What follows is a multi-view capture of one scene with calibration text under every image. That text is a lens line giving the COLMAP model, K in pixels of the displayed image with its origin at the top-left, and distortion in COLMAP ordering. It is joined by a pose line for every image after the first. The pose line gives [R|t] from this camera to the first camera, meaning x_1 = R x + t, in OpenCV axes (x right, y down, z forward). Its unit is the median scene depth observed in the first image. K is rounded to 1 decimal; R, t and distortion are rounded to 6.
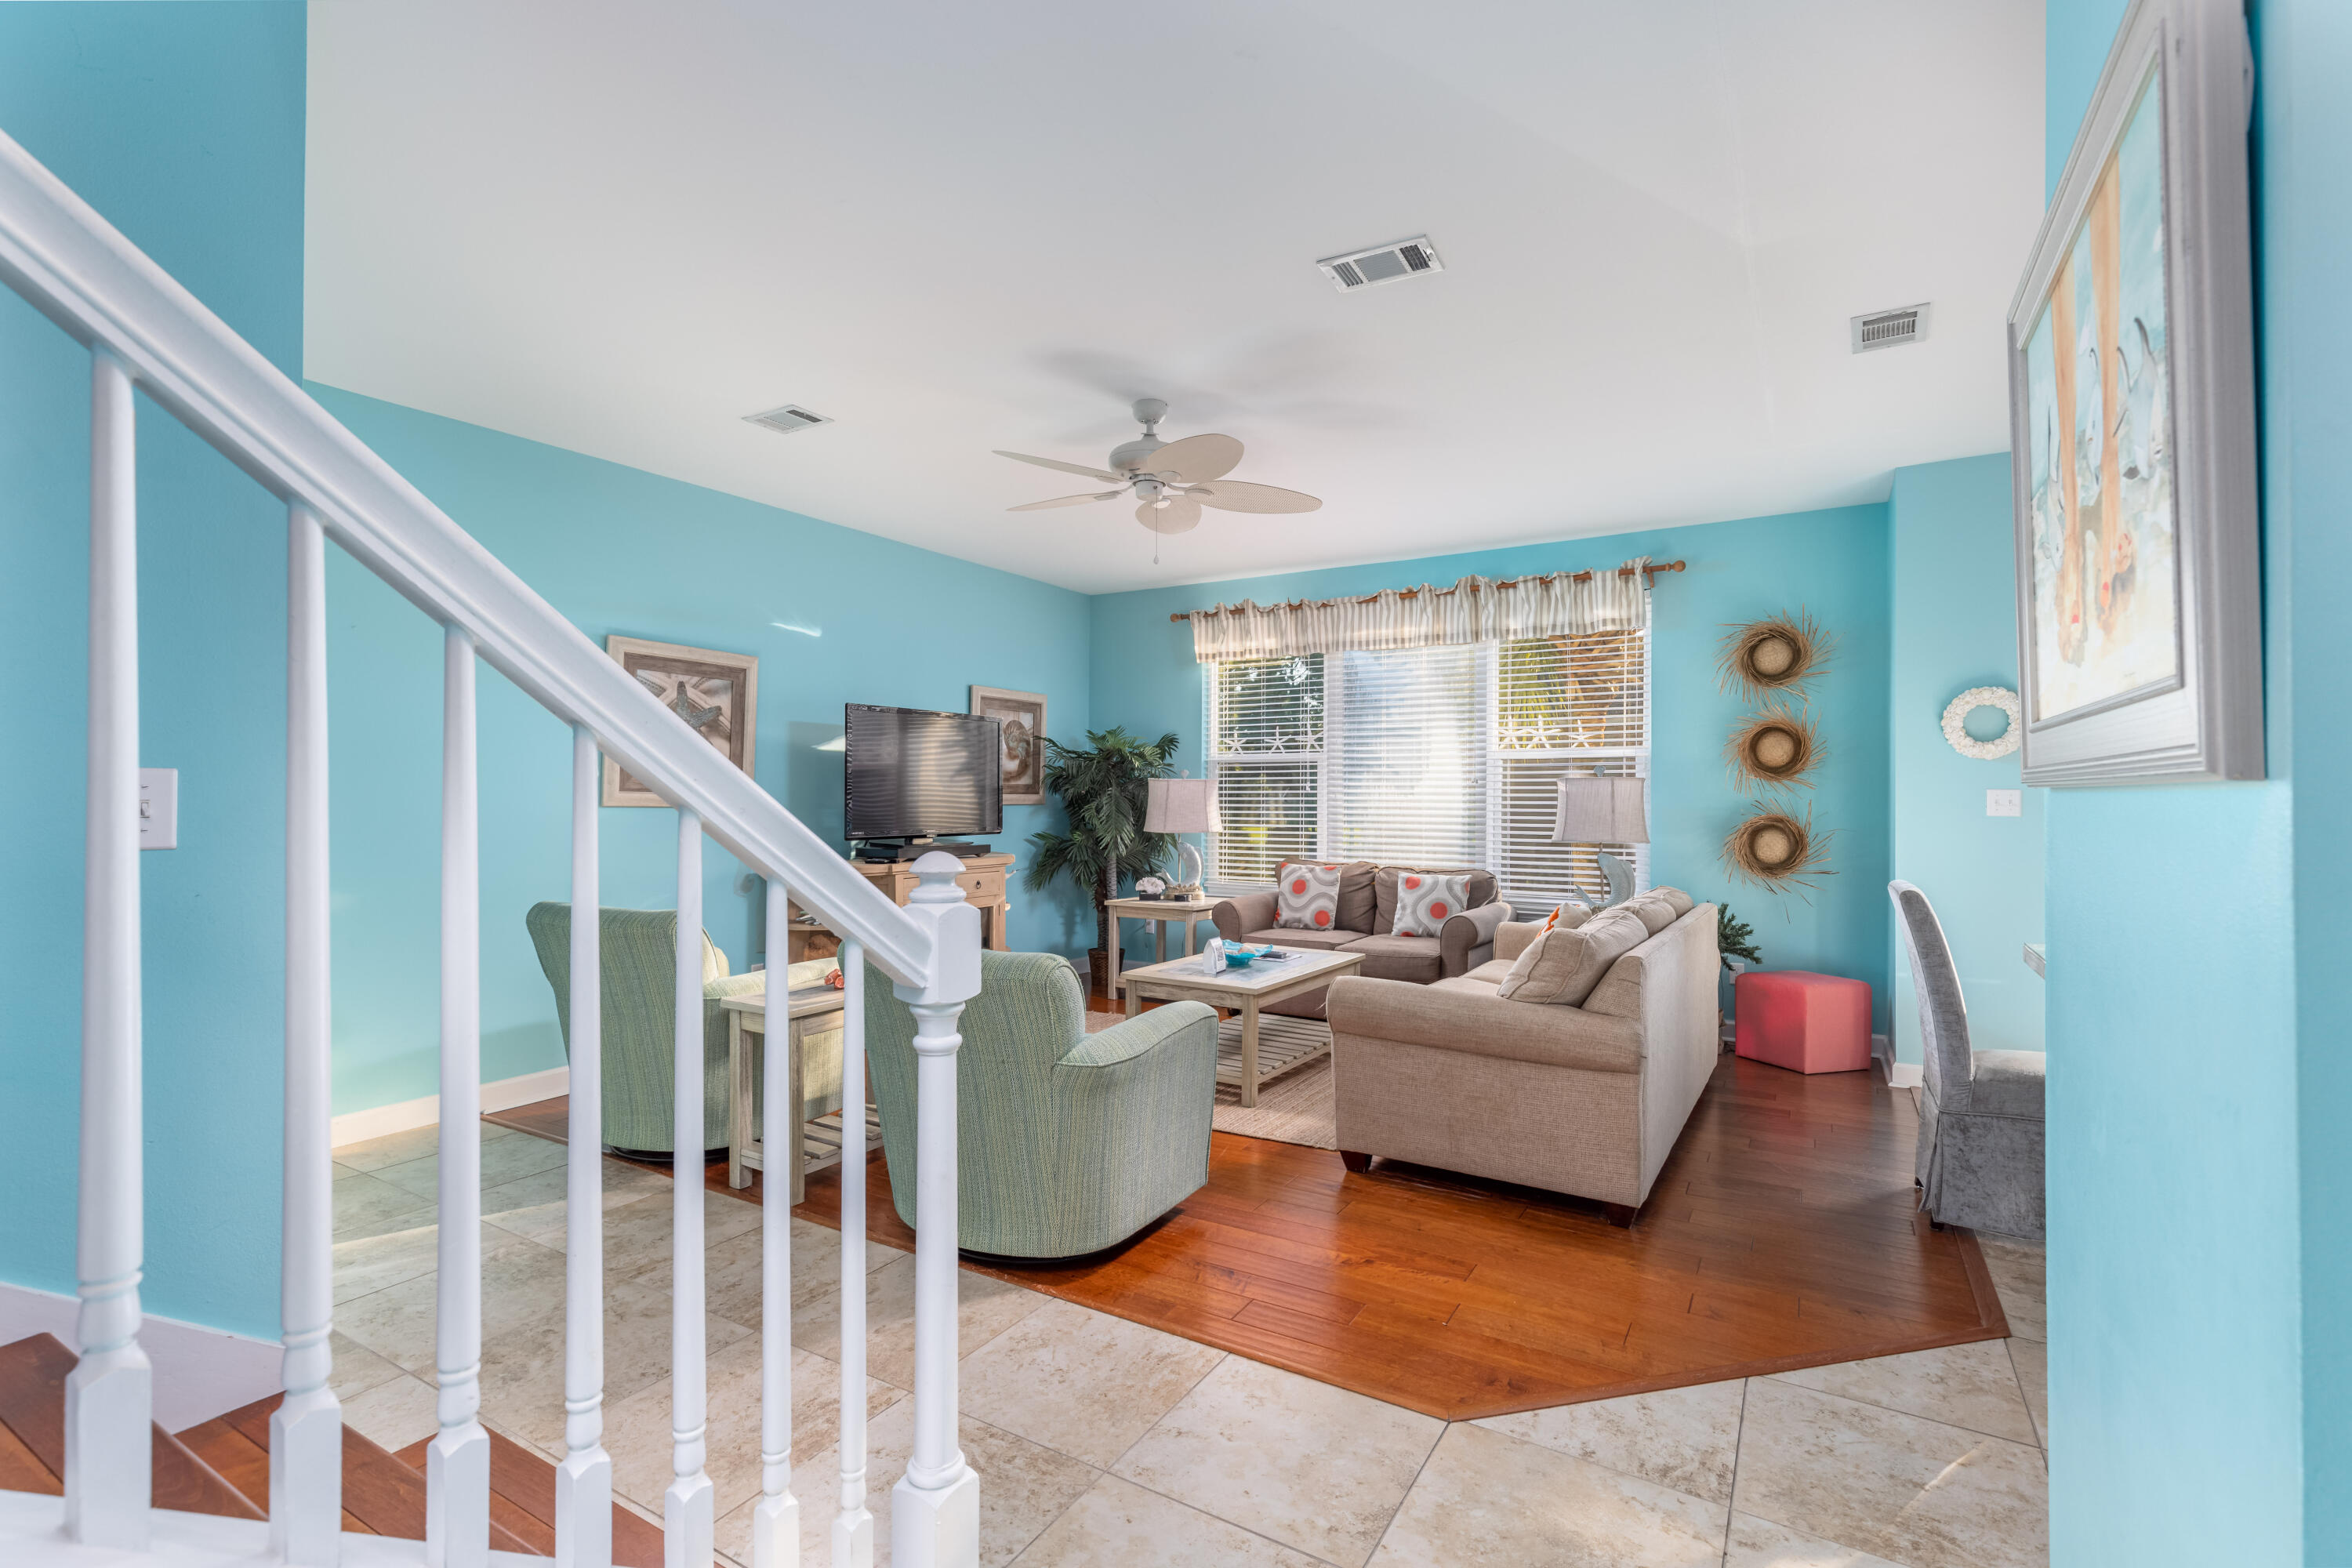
lens RADIAL K [[1073.2, 0, 1193.8], [0, 1073.2, 781.2], [0, 0, 1]] dist [0.005169, -0.000480]
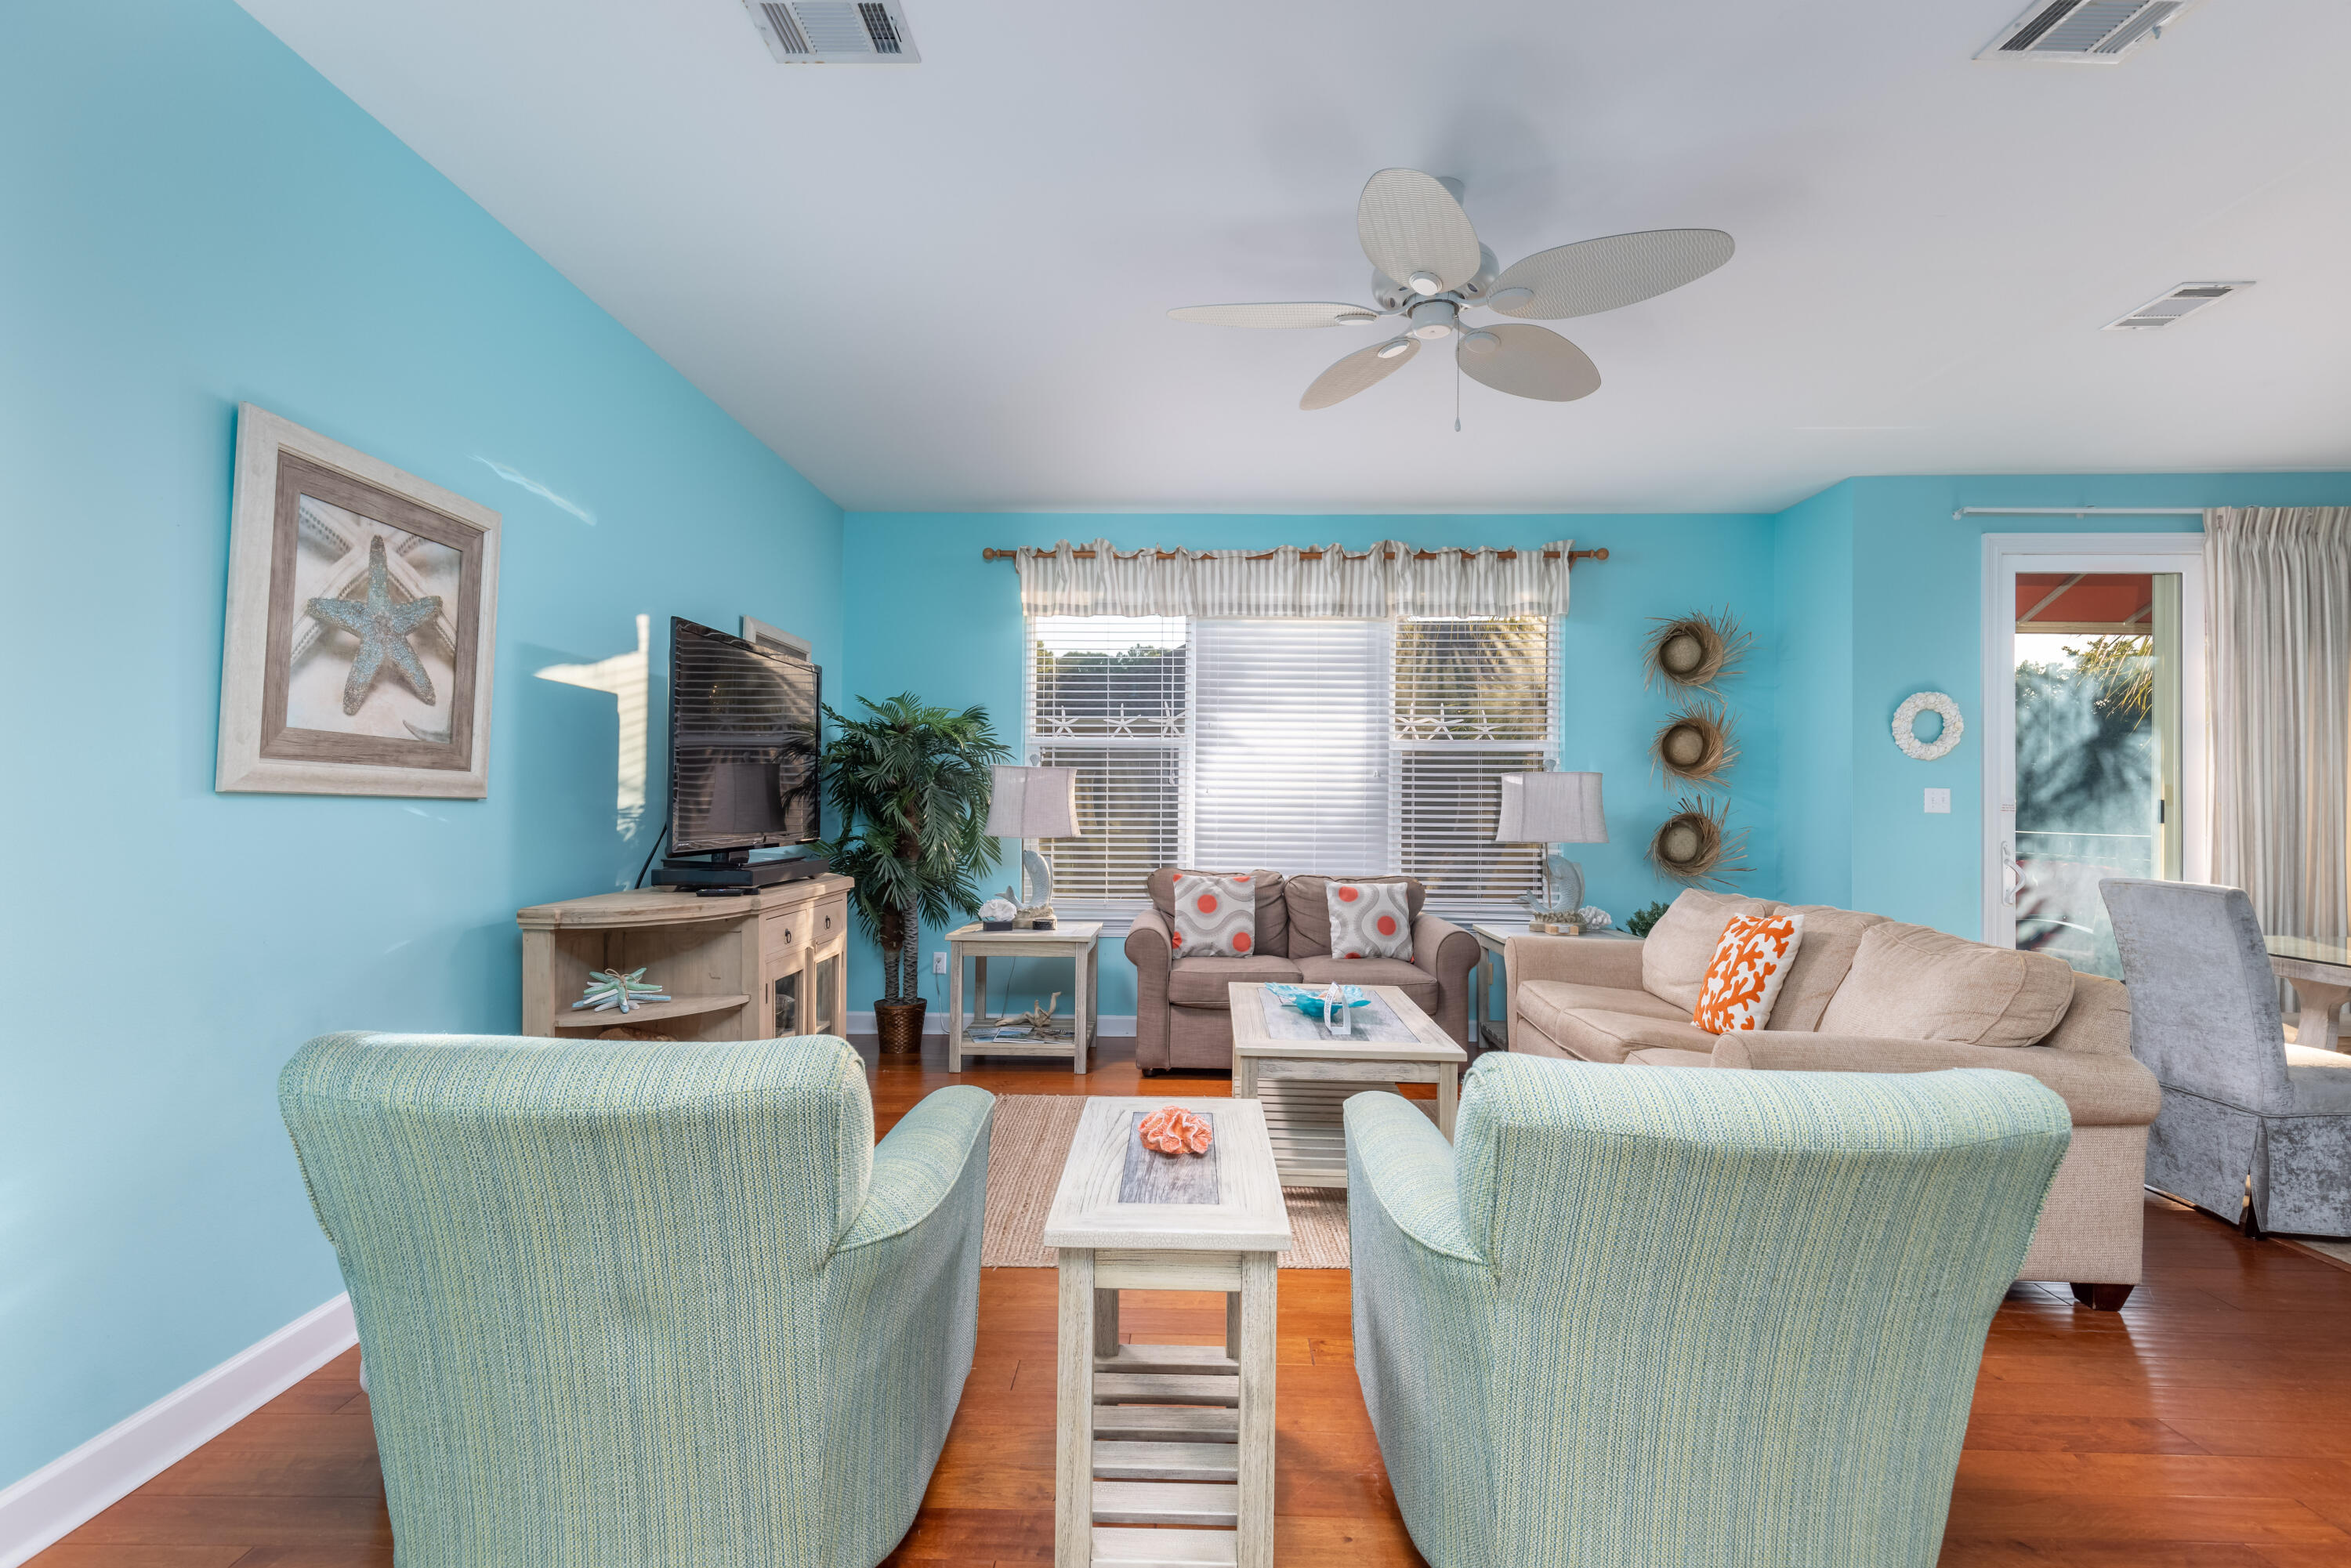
lens RADIAL K [[1072.7, 0, 1162.0], [0, 1072.7, 769.5], [0, 0, 1]] dist [0.005169, -0.000480]
pose [[0.868757, 0.019266, 0.494864, -0.336963], [-0.012665, 0.999781, -0.016689, 0.012974], [-0.495077, 0.008231, 0.868810, 0.335844]]
